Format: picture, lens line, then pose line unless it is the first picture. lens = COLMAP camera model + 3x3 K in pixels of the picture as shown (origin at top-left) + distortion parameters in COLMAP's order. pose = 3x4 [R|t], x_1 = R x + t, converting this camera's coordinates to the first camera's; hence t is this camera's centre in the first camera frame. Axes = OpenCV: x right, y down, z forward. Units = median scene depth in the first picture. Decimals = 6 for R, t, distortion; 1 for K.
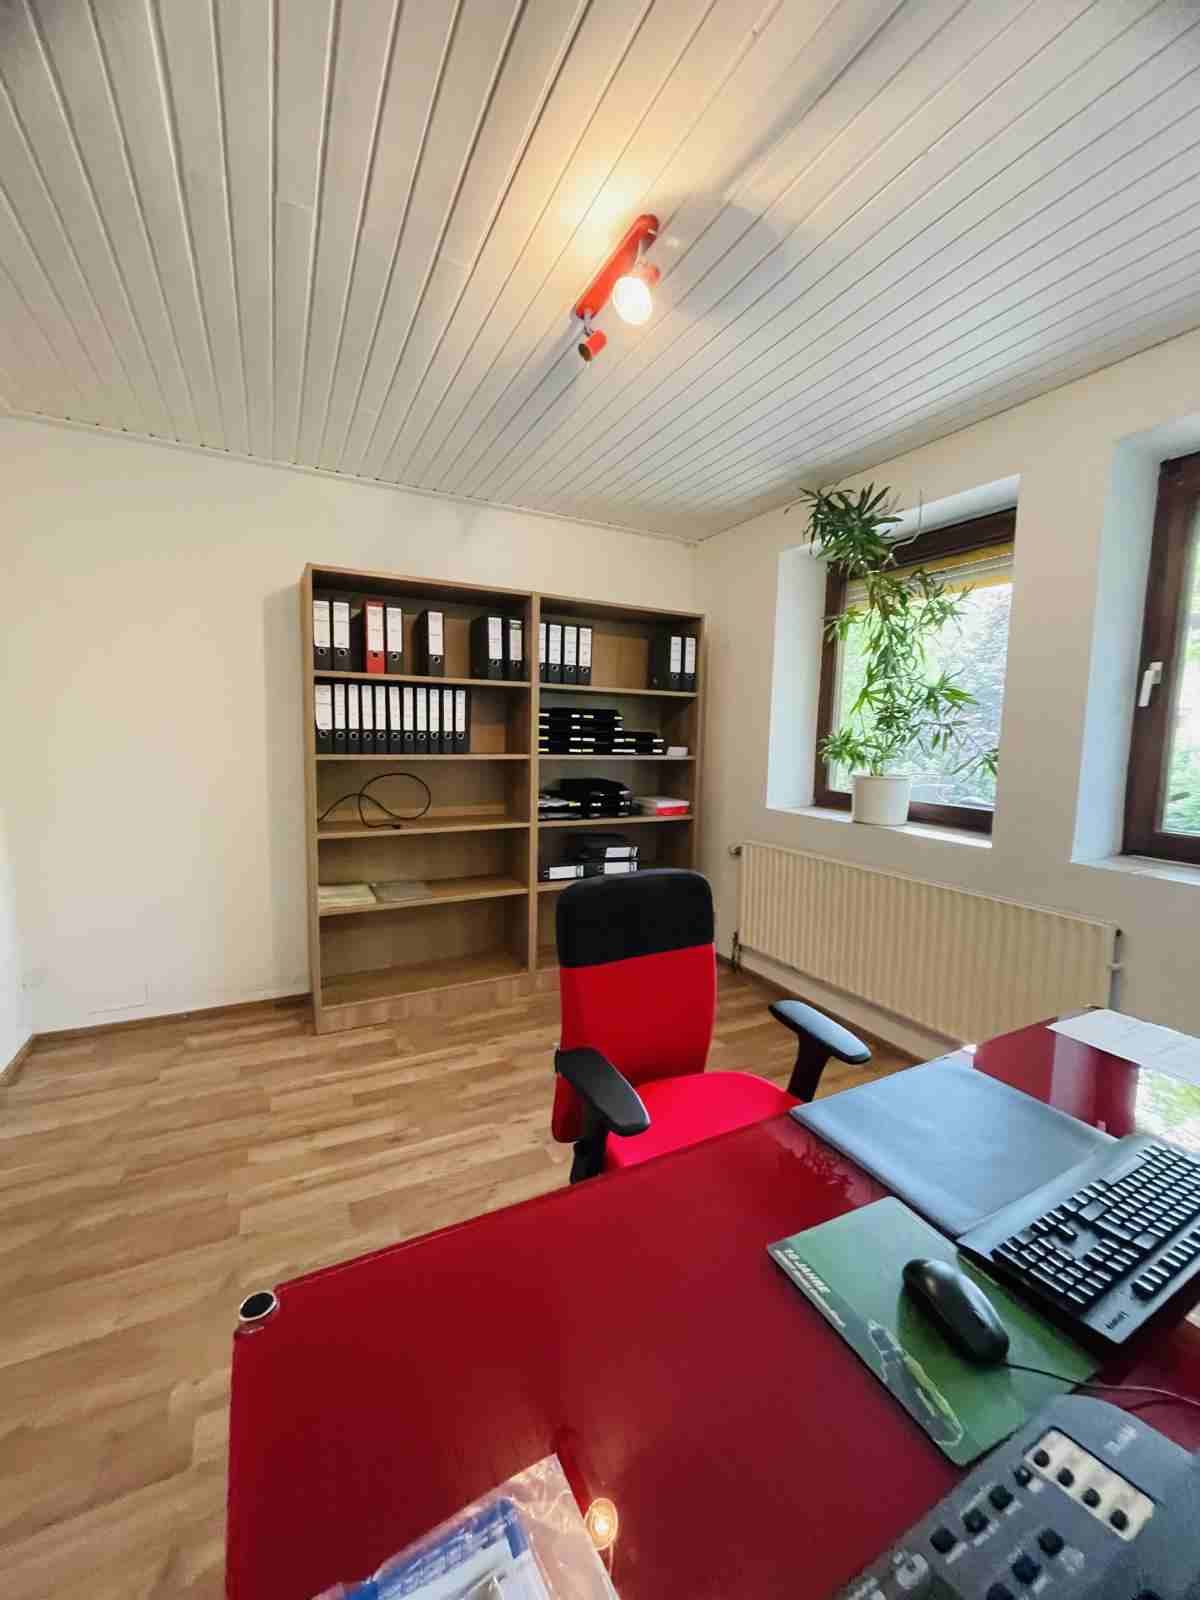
lens RADIAL K [[645.9, 0, 607.9], [0, 645.9, 795.7], [0, 0, 1]] dist [-0.003088, 0.000168]
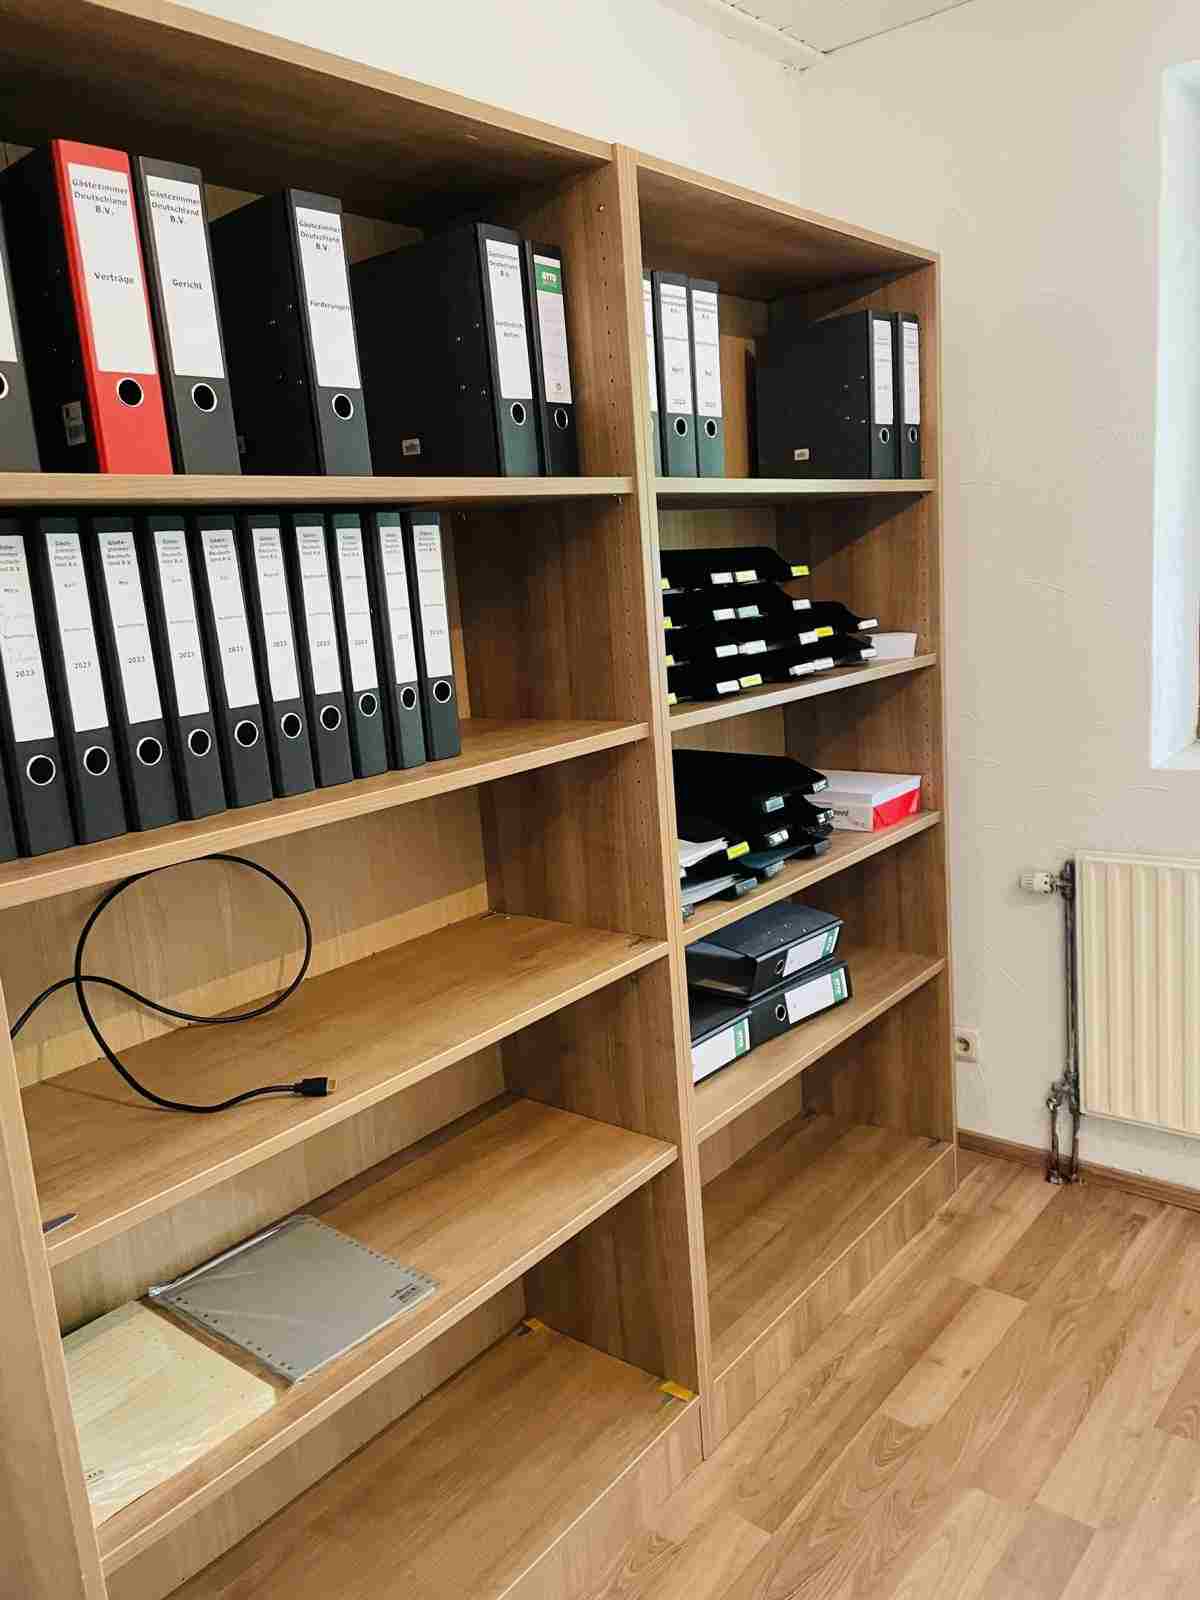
lens RADIAL K [[1191.9, 0, 595.9], [0, 1191.9, 789.0], [0, 0, 1]] dist [0.100489, -0.142704]
pose [[0.922700, -0.158129, 0.351597, -0.355743], [0.129982, 0.986211, 0.102431, -0.096135], [-0.362947, -0.048812, 0.930531, 0.503680]]
